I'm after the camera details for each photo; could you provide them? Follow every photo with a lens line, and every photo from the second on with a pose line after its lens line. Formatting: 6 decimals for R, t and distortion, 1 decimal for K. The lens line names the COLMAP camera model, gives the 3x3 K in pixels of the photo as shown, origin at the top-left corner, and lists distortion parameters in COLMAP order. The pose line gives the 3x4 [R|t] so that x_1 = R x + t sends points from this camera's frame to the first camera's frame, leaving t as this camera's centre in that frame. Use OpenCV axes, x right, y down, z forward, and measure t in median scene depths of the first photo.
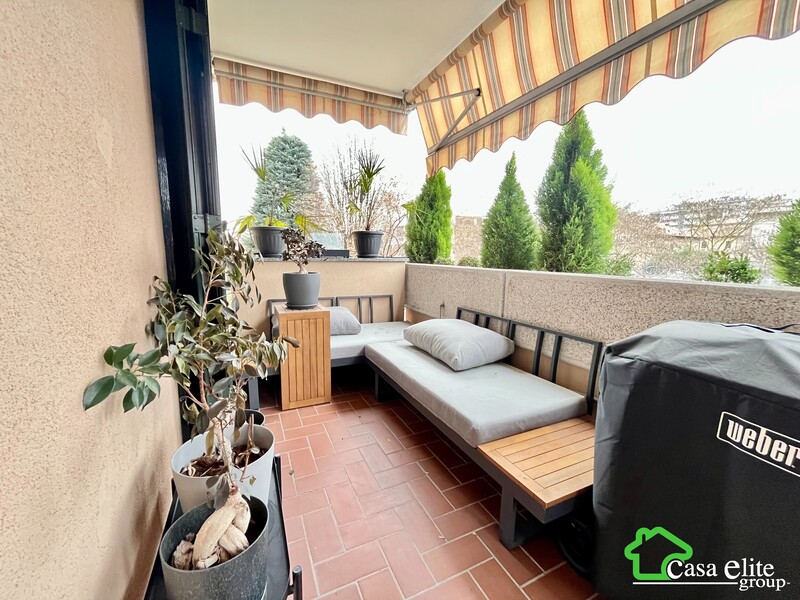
lens RADIAL K [[325.3, 0, 398.8], [0, 325.3, 300.3], [0, 0, 1]] dist [-0.003298, -0.000790]
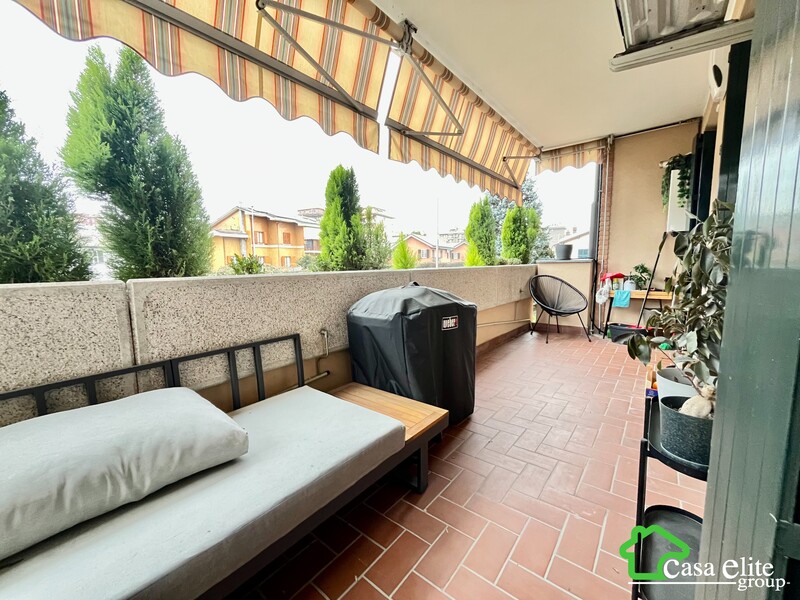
lens RADIAL K [[328.8, 0, 402.9], [0, 328.8, 289.4], [0, 0, 1]] dist [-0.000042, -0.000184]
pose [[-0.438154, -0.098771, 0.893457, -0.484853], [0.112295, 0.980144, 0.163424, -0.149949], [-0.891858, 0.171936, -0.418363, 1.038311]]
